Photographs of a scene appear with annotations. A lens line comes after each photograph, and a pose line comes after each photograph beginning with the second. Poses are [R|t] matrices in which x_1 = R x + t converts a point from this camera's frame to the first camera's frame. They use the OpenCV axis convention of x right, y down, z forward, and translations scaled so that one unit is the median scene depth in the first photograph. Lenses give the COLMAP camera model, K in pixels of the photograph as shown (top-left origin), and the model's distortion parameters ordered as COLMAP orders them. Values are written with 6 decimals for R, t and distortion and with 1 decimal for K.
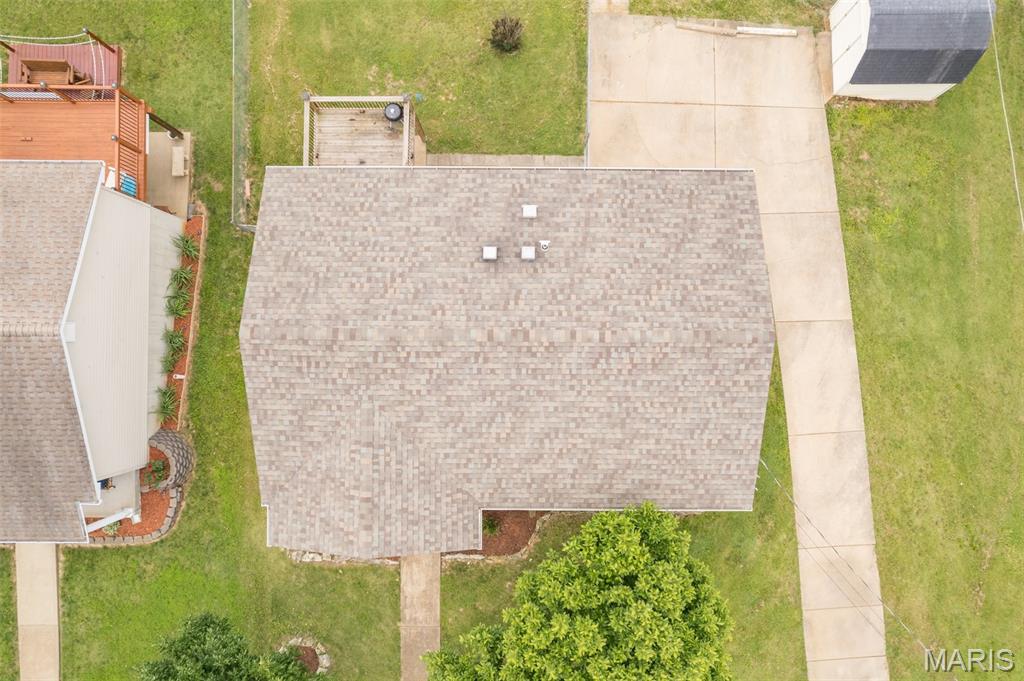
lens RADIAL K [[641.4, 0, 516.4], [0, 641.4, 341.9], [0, 0, 1]] dist [-0.073663, 0.063191]
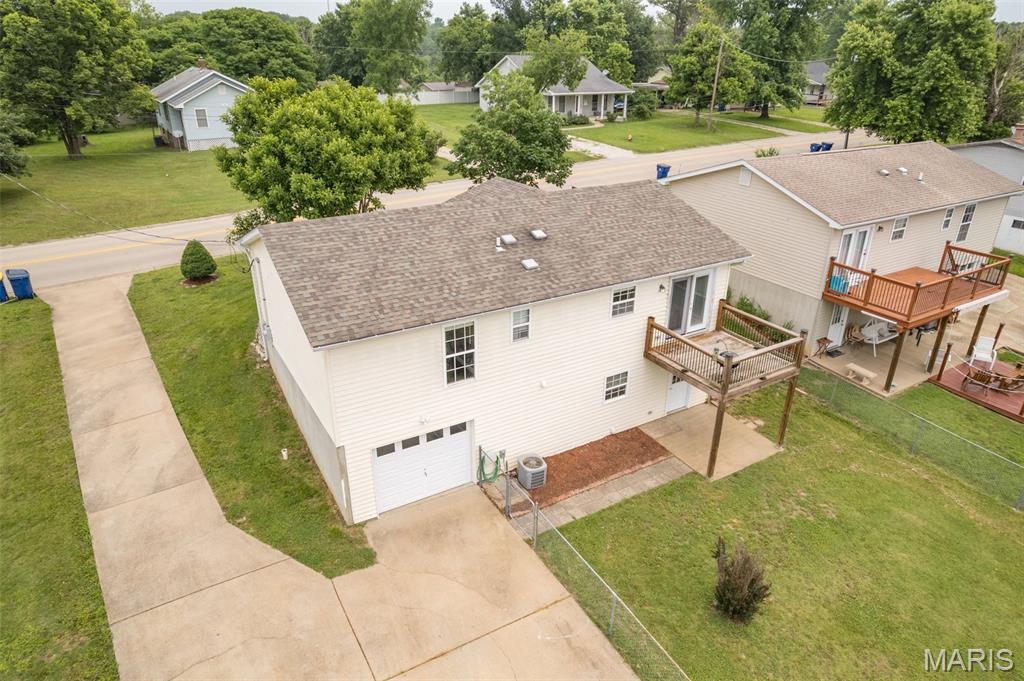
lens RADIAL K [[651.8, 0, 515.5], [0, 651.8, 349.9], [0, 0, 1]] dist [-0.078421, 0.069726]
pose [[-0.851491, 0.224446, -0.473906, 0.425180], [-0.524353, -0.357429, 0.772851, -0.790645], [0.004075, 0.906570, 0.422037, 0.536706]]
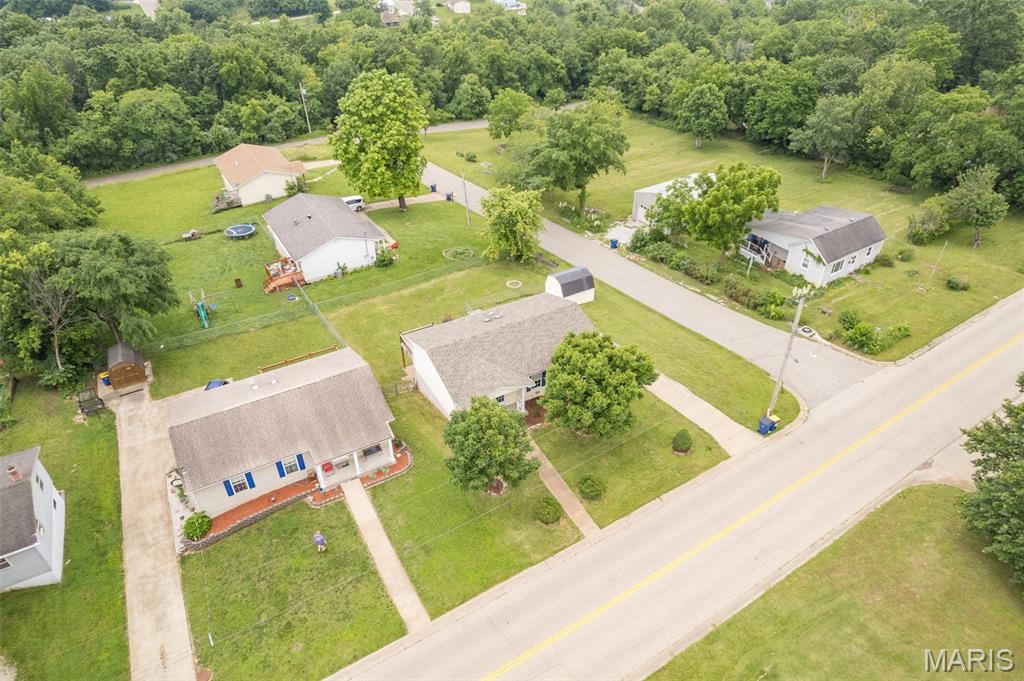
lens RADIAL K [[651.8, 0, 515.5], [0, 651.8, 349.9], [0, 0, 1]] dist [-0.078421, 0.069726]
pose [[0.863839, -0.291075, 0.411167, -0.958329], [0.503463, 0.527244, -0.684499, 1.649841], [-0.017545, 0.798304, 0.601999, -0.601491]]
